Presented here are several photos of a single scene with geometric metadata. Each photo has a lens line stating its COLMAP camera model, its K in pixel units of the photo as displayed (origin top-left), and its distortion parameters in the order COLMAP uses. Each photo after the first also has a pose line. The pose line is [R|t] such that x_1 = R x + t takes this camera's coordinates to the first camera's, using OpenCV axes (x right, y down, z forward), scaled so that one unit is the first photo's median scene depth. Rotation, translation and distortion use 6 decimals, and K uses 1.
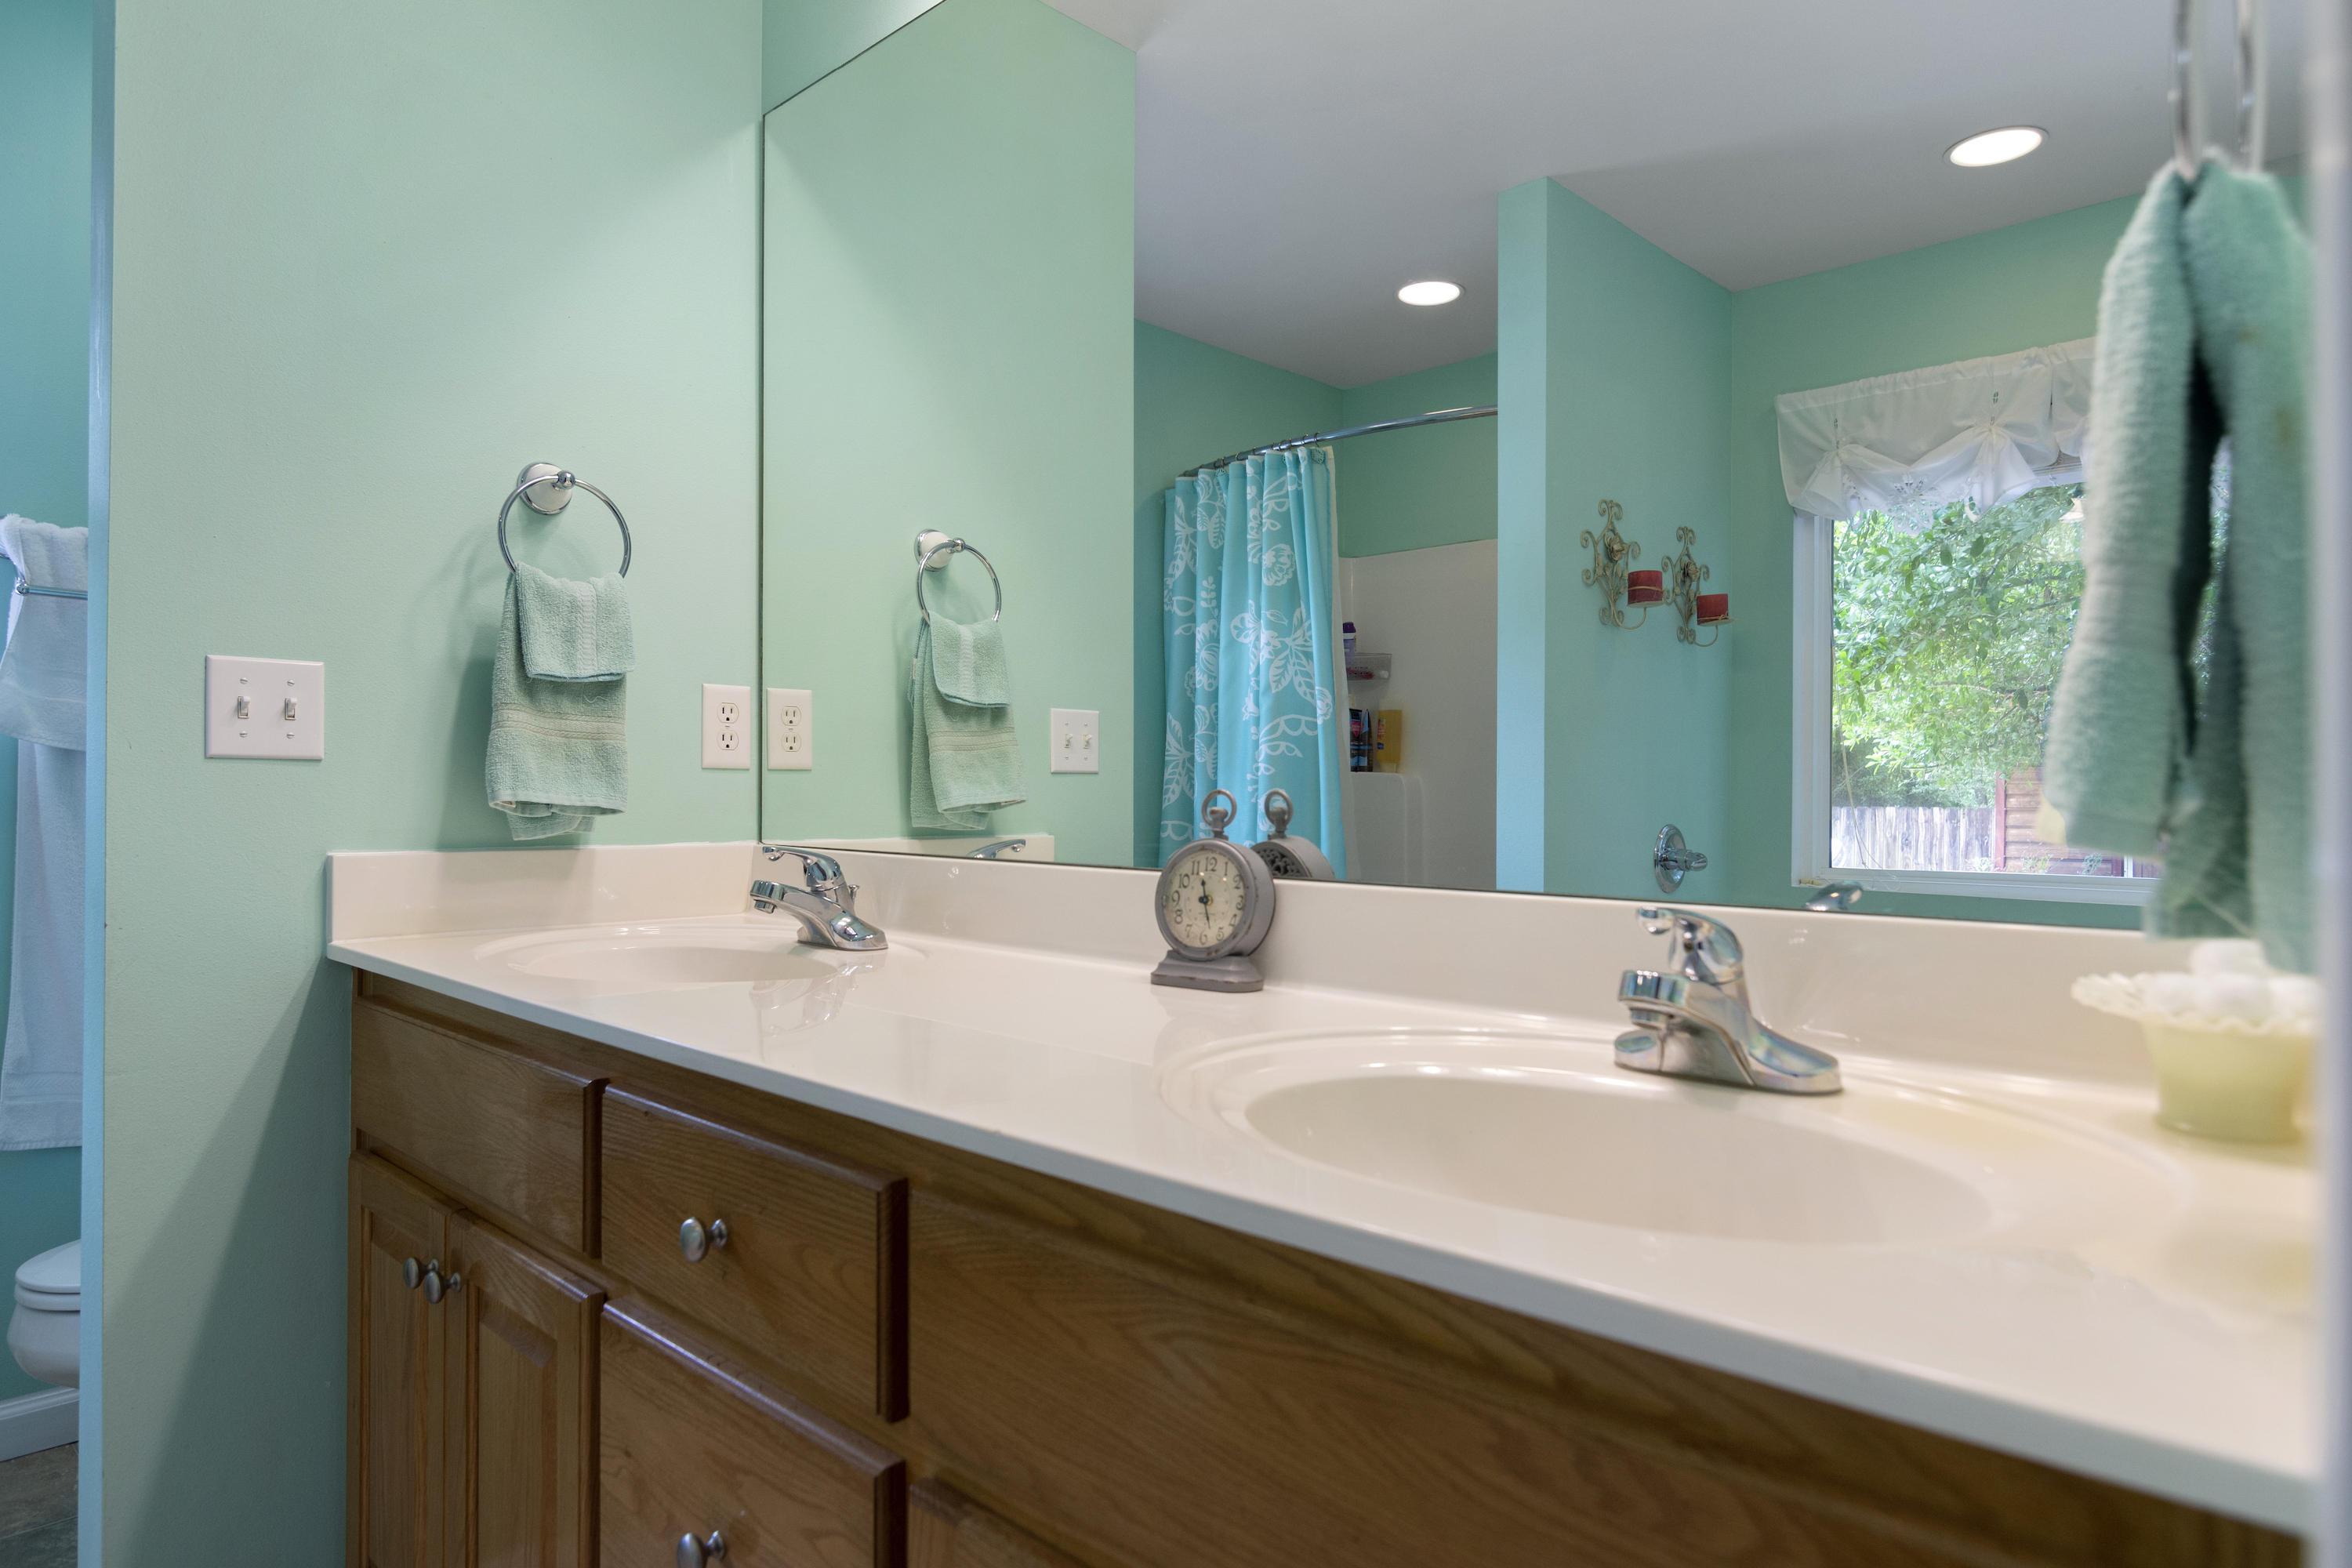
lens RADIAL K [[1411.1, 0, 1188.4], [0, 1411.1, 782.0], [0, 0, 1]] dist [-0.004172, 0.005327]
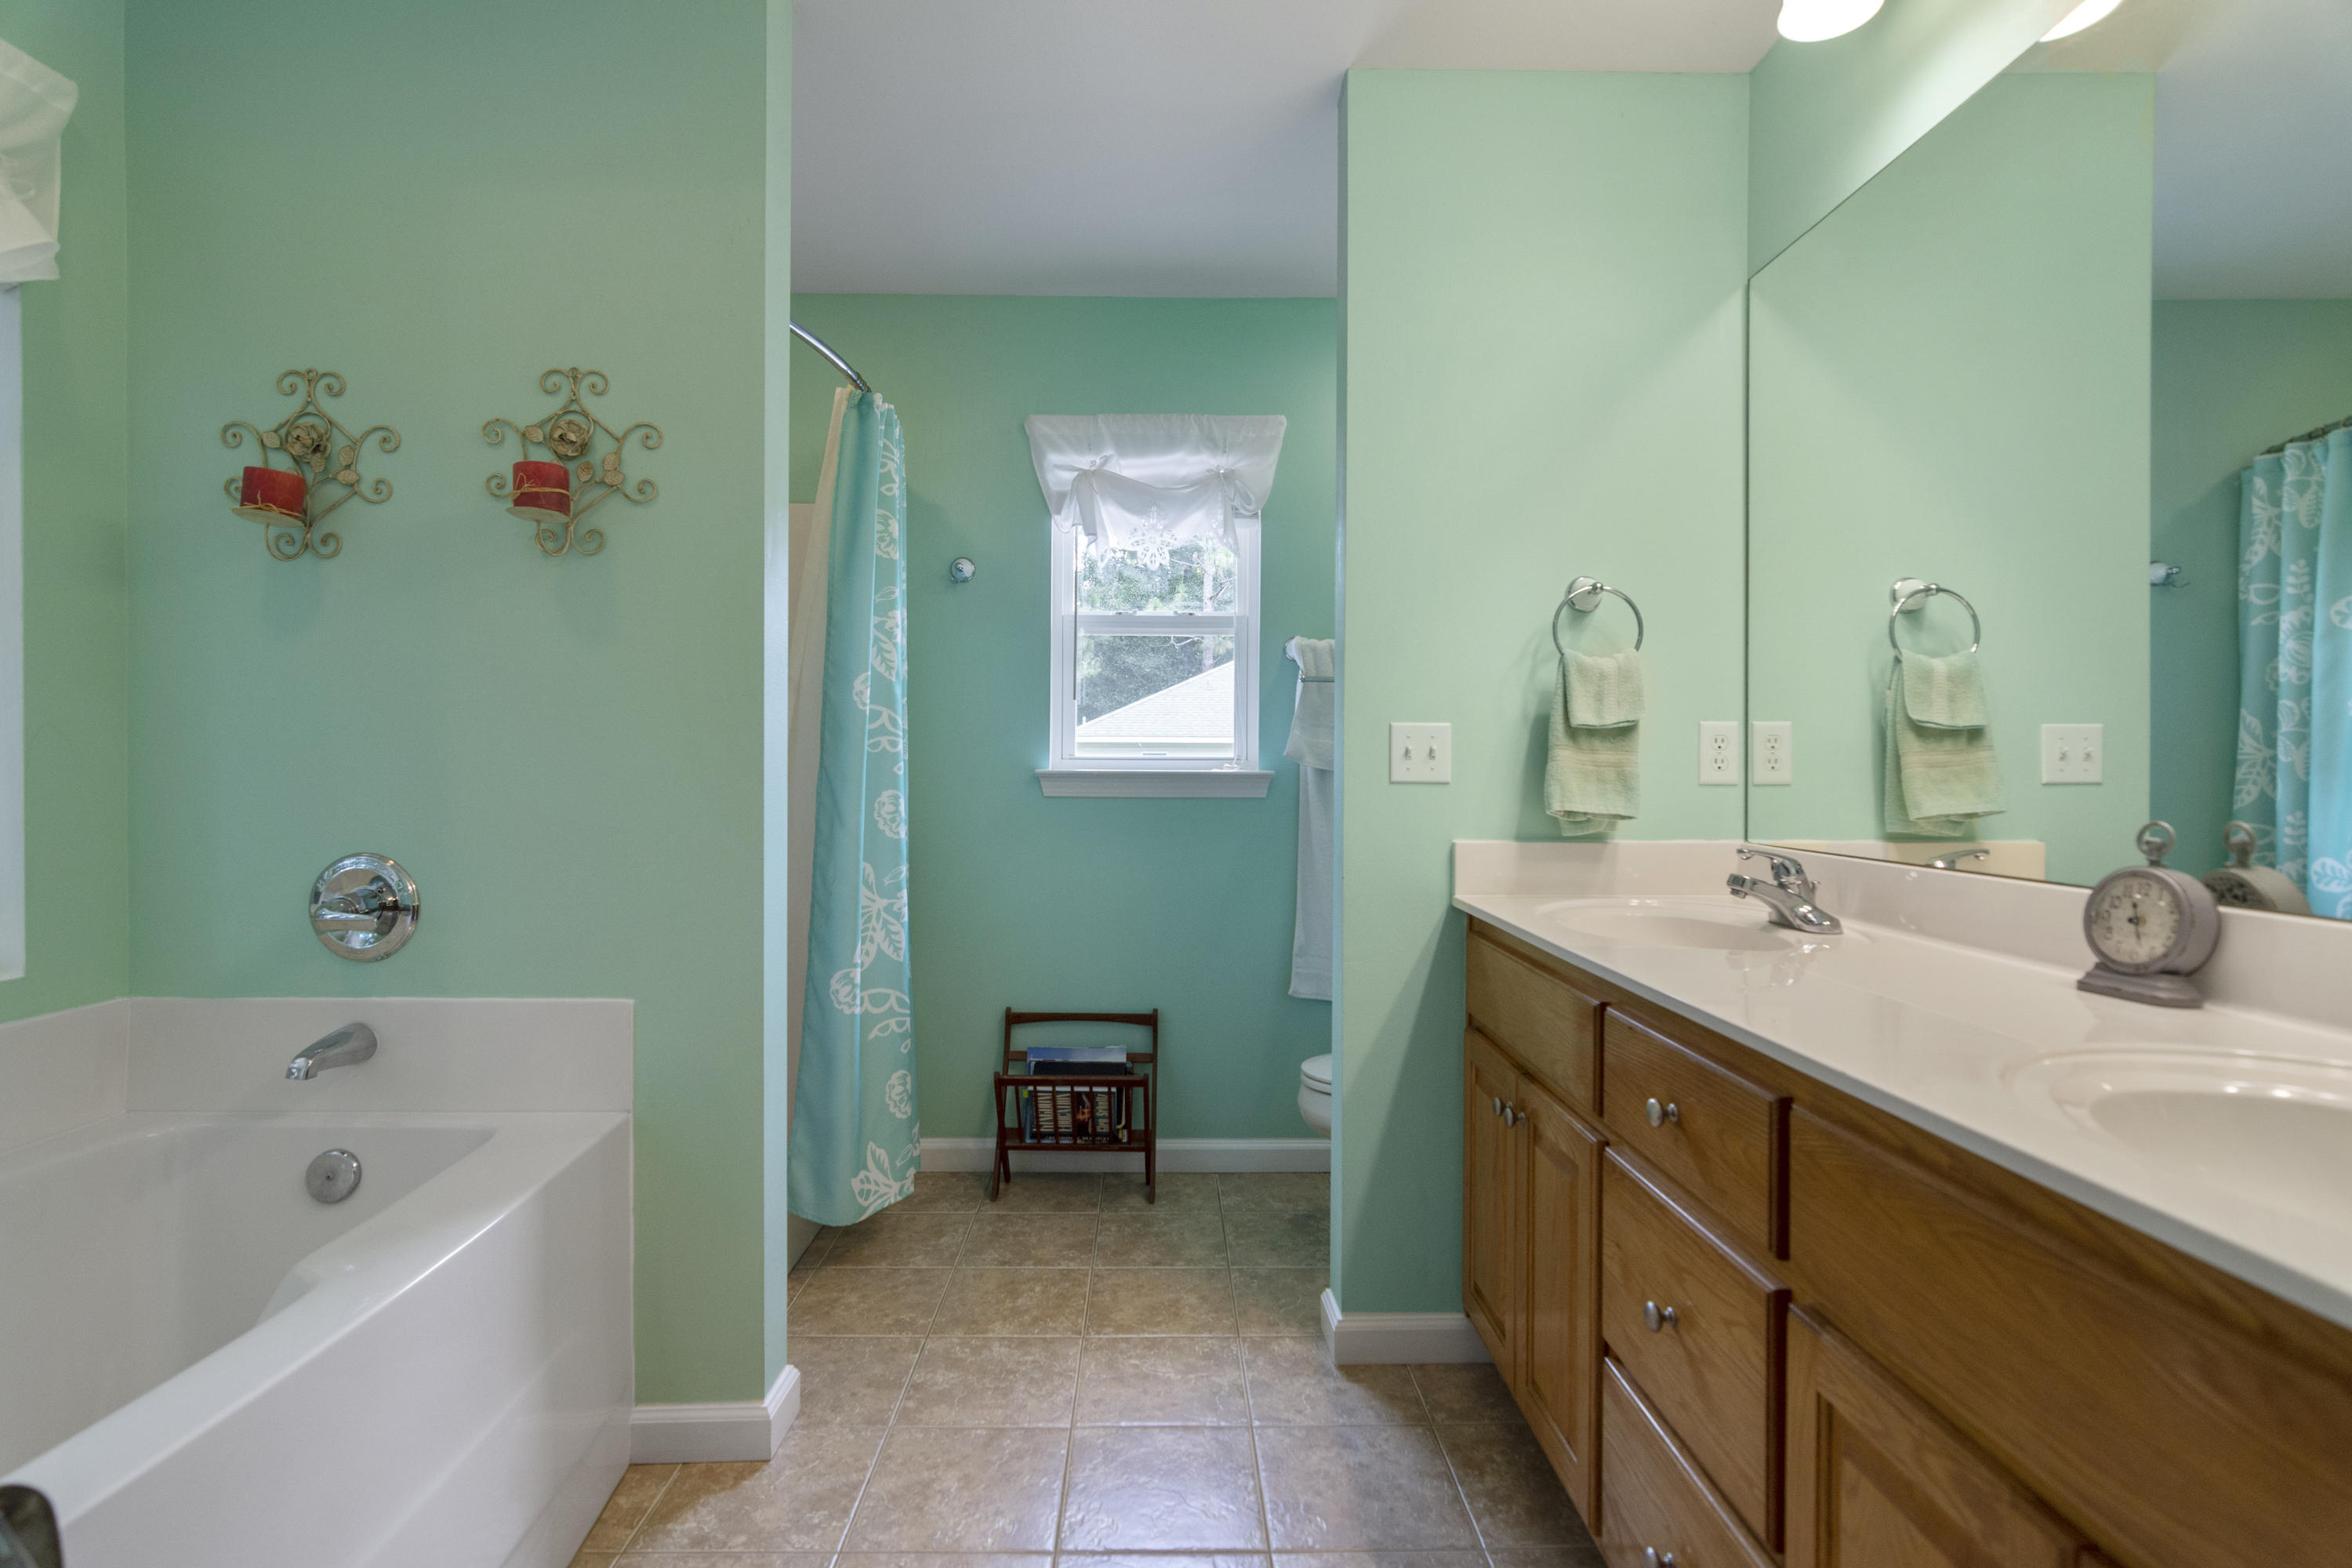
lens RADIAL K [[1125.2, 0, 1179.0], [0, 1125.2, 774.1], [0, 0, 1]] dist [-0.006399, 0.003656]
pose [[0.701624, -0.001355, -0.712547, 0.091243], [0.001807, 0.999998, -0.000122, -0.027176], [0.712546, -0.001202, 0.701625, -0.133276]]
